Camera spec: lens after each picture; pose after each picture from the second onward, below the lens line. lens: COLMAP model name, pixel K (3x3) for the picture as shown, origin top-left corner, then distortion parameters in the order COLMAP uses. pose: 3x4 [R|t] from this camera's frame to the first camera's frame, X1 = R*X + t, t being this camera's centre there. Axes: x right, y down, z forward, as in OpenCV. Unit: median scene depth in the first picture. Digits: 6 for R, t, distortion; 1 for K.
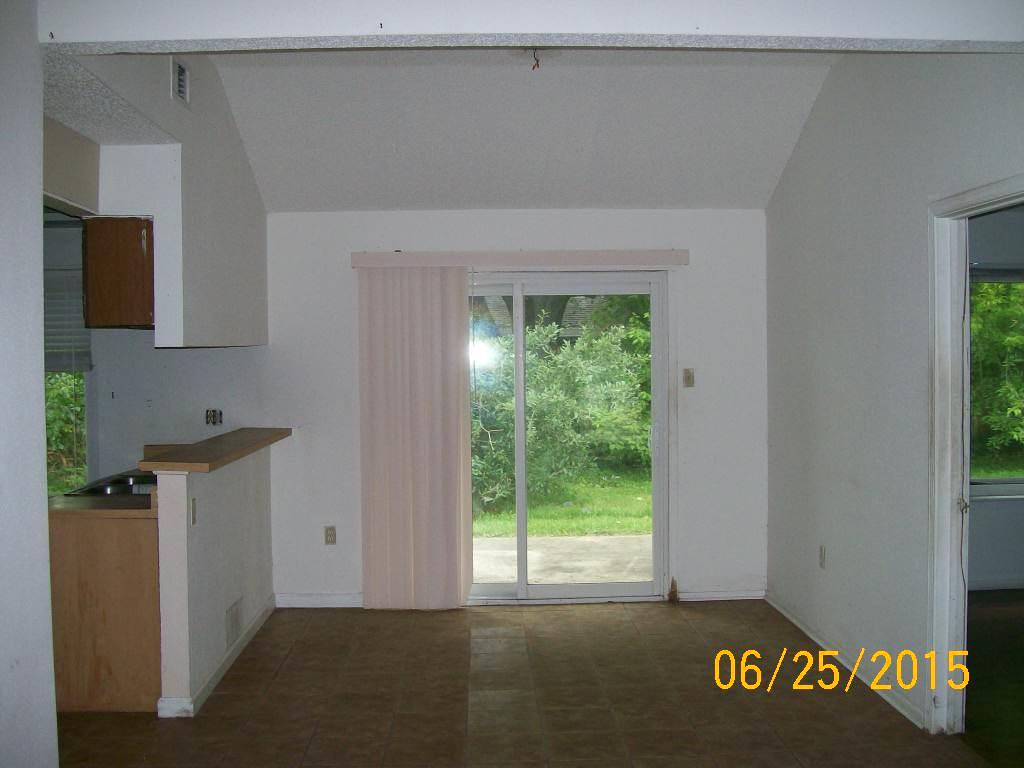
lens RADIAL K [[1103.5, 0, 512.0], [0, 1103.5, 379.7], [0, 0, 1]] dist [-0.136223, 0.000000]
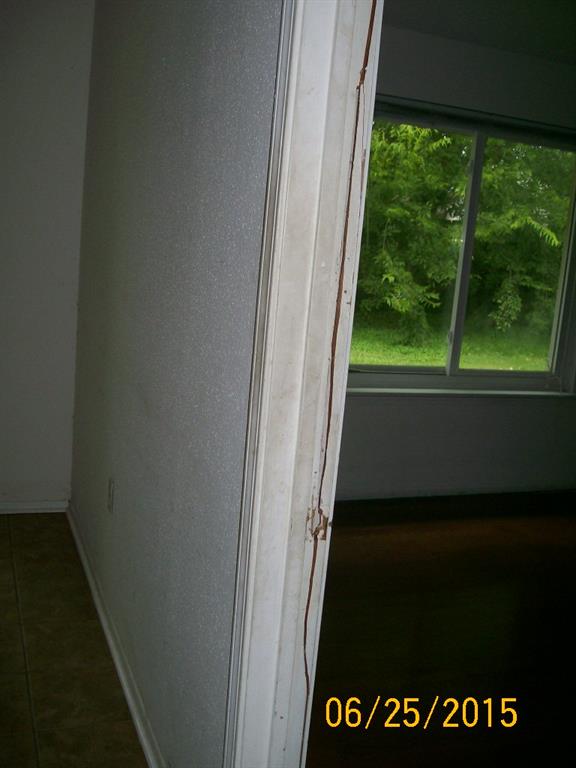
lens RADIAL K [[827.6, 0, 287.0], [0, 827.6, 383.7], [0, 0, 1]] dist [-0.136223, 0.000000]
pose [[0.943054, 0.028709, 0.331398, 0.105850], [-0.089465, 0.981449, 0.169567, 0.002401], [-0.320382, -0.189560, 0.928128, 0.252621]]
